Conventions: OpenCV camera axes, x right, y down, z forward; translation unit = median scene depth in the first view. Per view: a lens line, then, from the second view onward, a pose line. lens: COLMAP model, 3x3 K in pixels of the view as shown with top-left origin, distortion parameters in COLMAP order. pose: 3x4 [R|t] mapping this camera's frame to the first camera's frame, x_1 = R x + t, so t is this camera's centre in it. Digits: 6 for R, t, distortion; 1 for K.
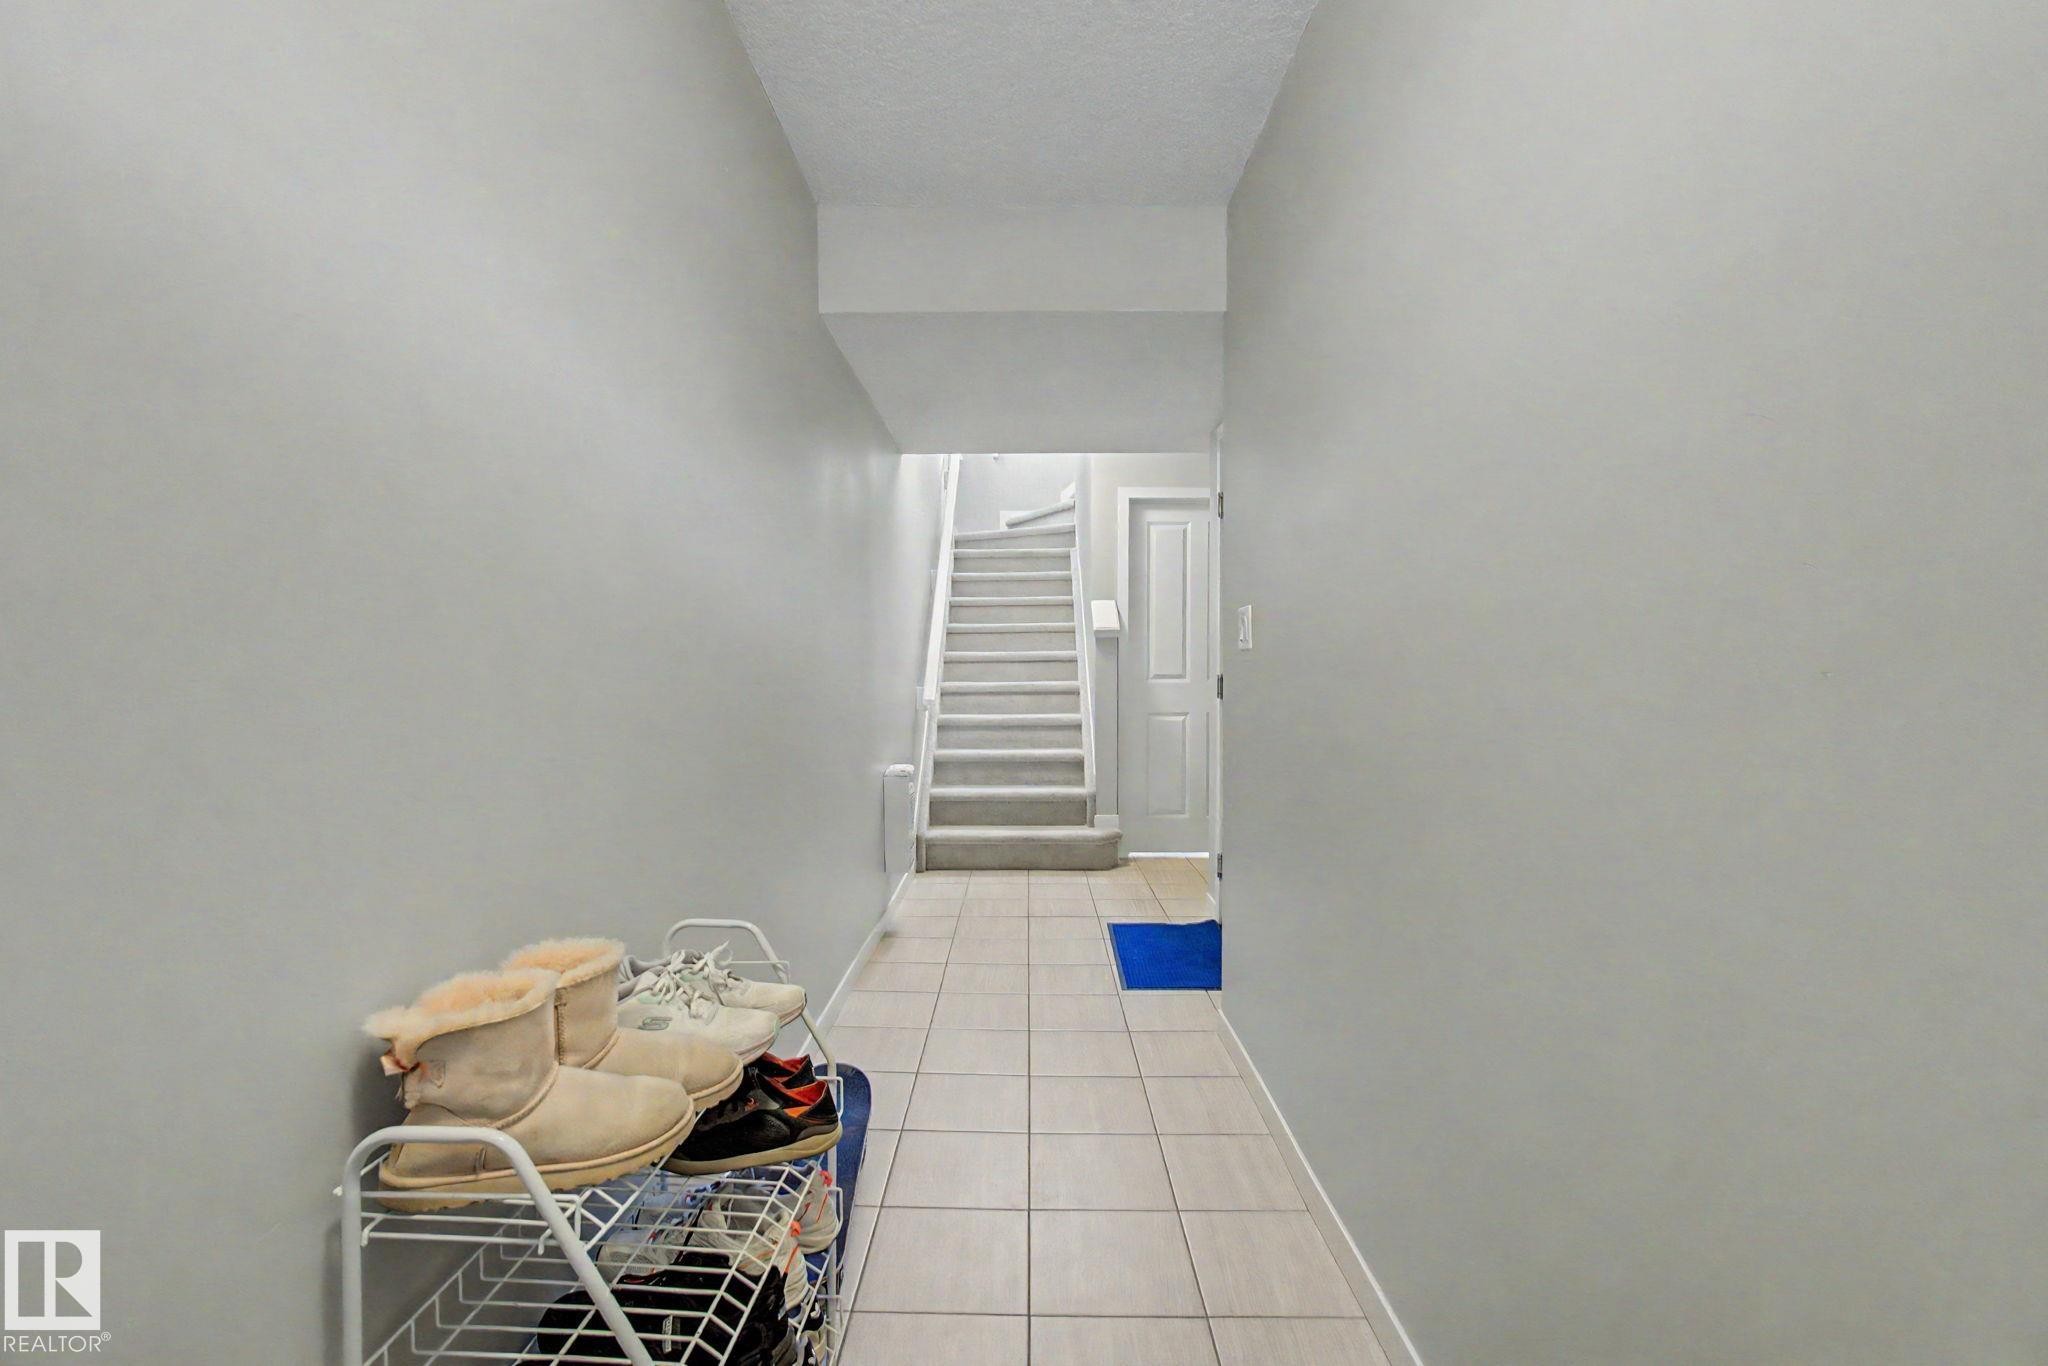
lens RADIAL K [[883.2, 0, 1020.0], [0, 883.2, 676.8], [0, 0, 1]] dist [-0.007630, 0.001733]
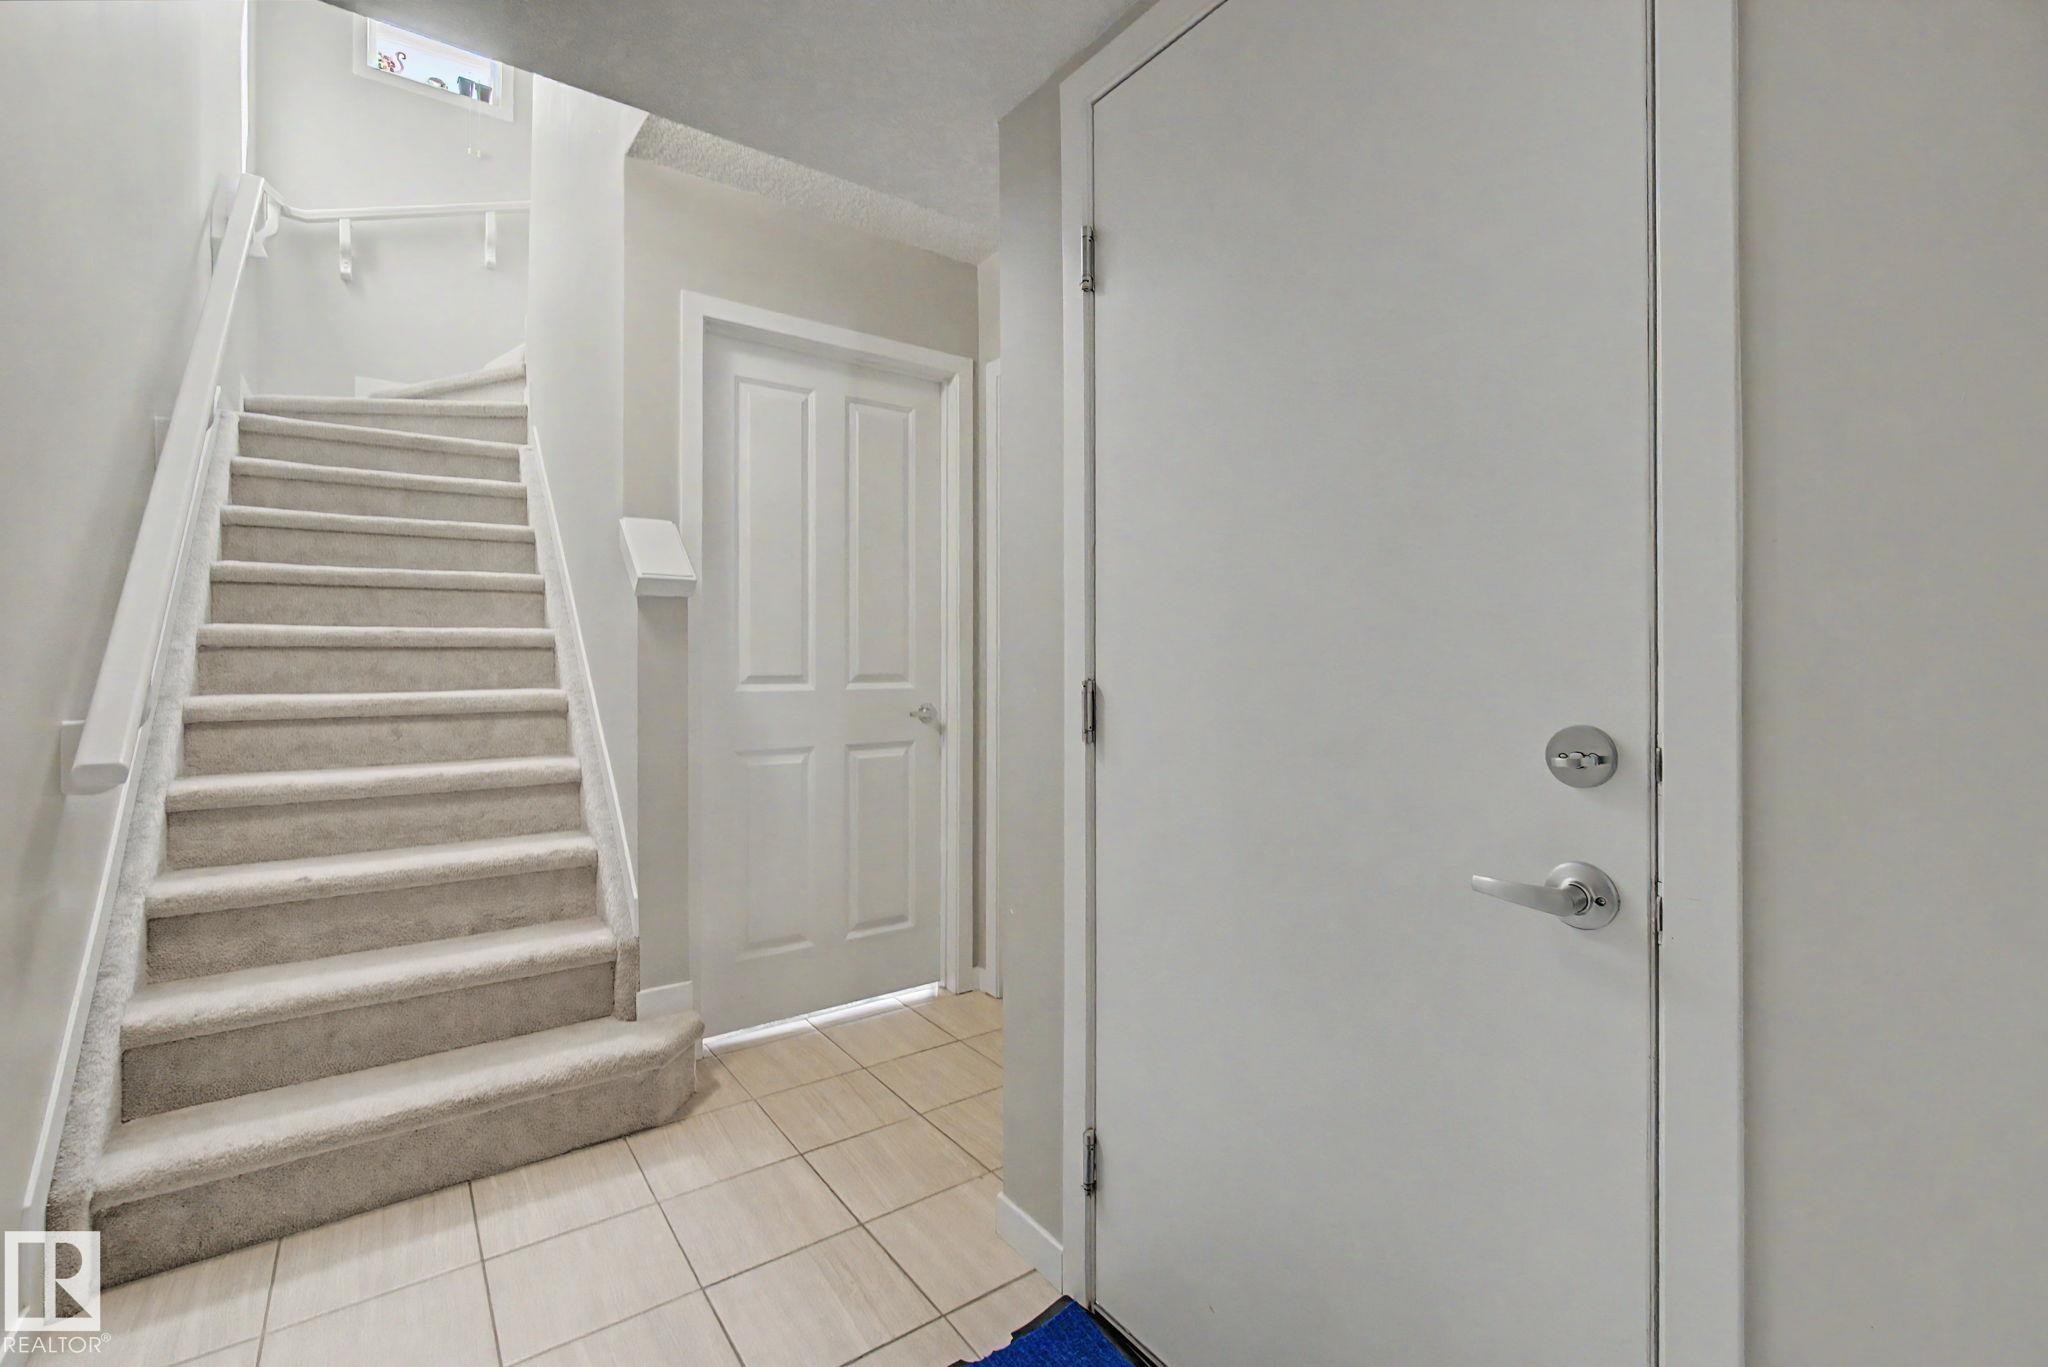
lens RADIAL K [[883.2, 0, 1032.5], [0, 883.2, 657.8], [0, 0, 1]] dist [-0.007630, 0.001733]
pose [[0.797595, 0.003801, 0.603181, -0.024461], [0.003896, 0.999927, -0.011453, -0.006410], [-0.603180, 0.011485, 0.797522, 0.491441]]
